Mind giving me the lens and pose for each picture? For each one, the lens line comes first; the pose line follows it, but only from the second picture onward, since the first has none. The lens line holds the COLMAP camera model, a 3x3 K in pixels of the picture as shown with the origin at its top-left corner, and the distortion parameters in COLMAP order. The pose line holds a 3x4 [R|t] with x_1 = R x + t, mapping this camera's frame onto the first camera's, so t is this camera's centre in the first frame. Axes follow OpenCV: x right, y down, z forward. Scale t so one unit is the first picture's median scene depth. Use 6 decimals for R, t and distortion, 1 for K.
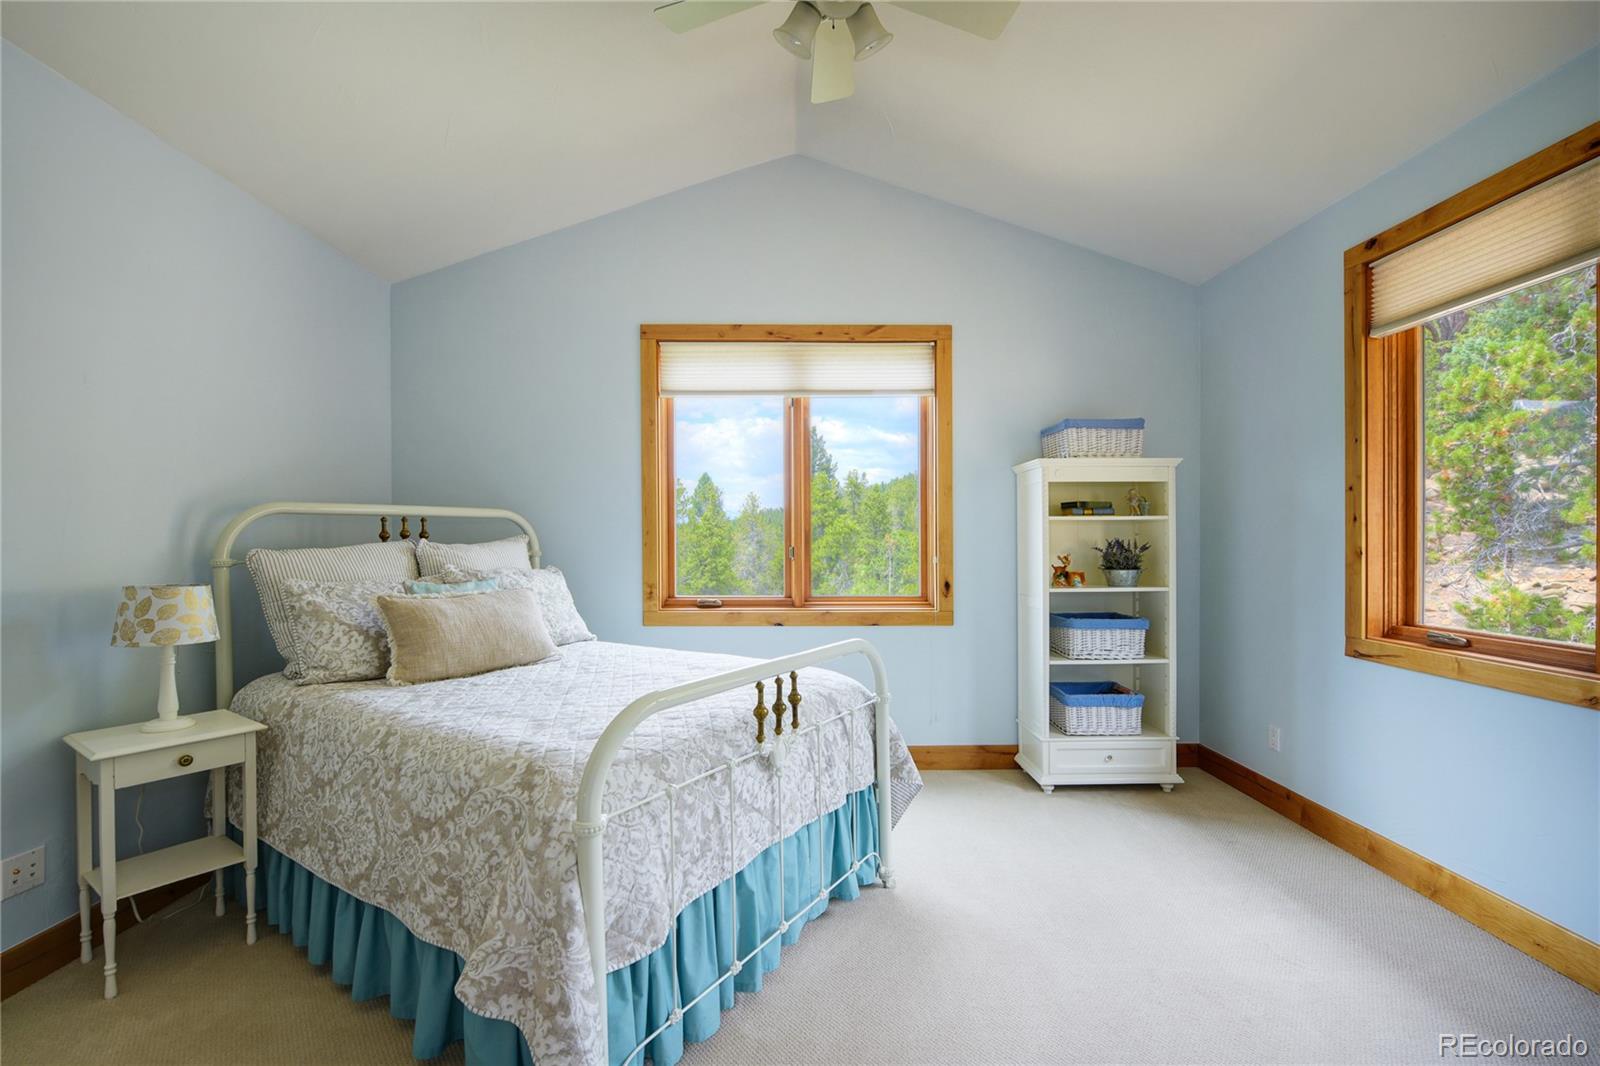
lens RADIAL K [[672.5, 0, 797.1], [0, 672.5, 537.4], [0, 0, 1]] dist [0.000273, 0.000075]
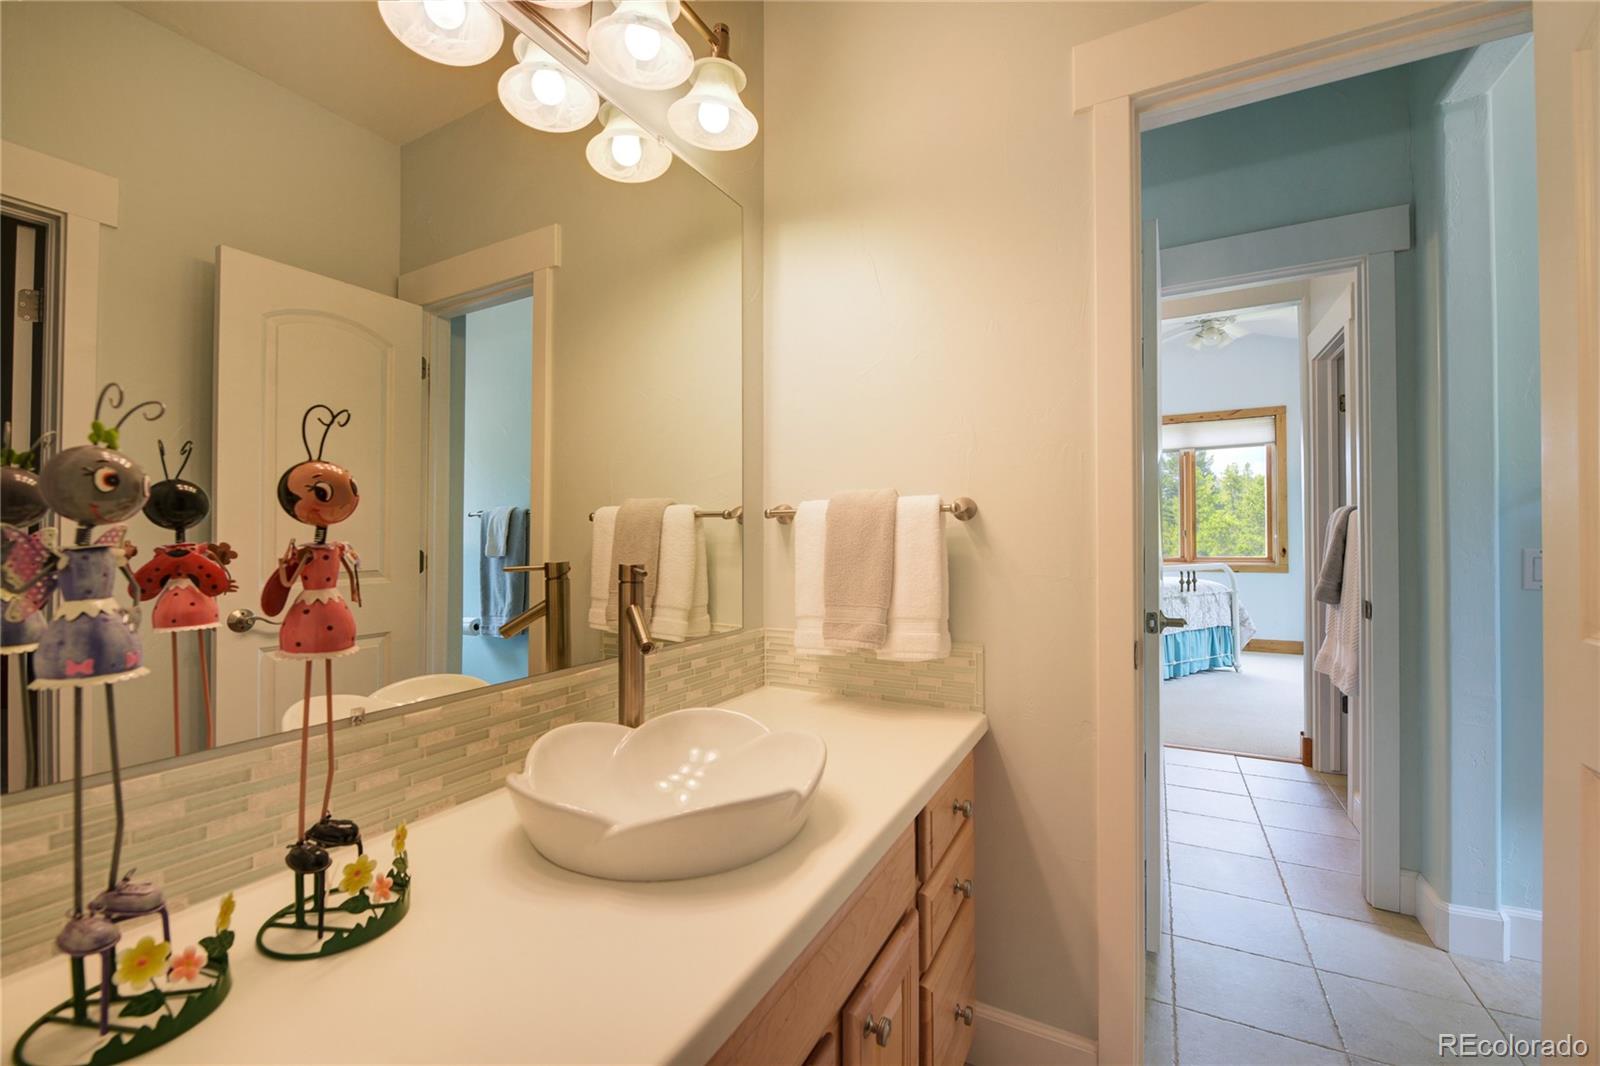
lens RADIAL K [[649.3, 0, 800.4], [0, 649.3, 540.7], [0, 0, 1]] dist [-0.021171, -0.001031]
pose [[0.871998, -0.003950, -0.489494, -0.064693], [0.006710, 0.999970, 0.003884, 0.029884], [0.489464, -0.006671, 0.871998, -1.130127]]
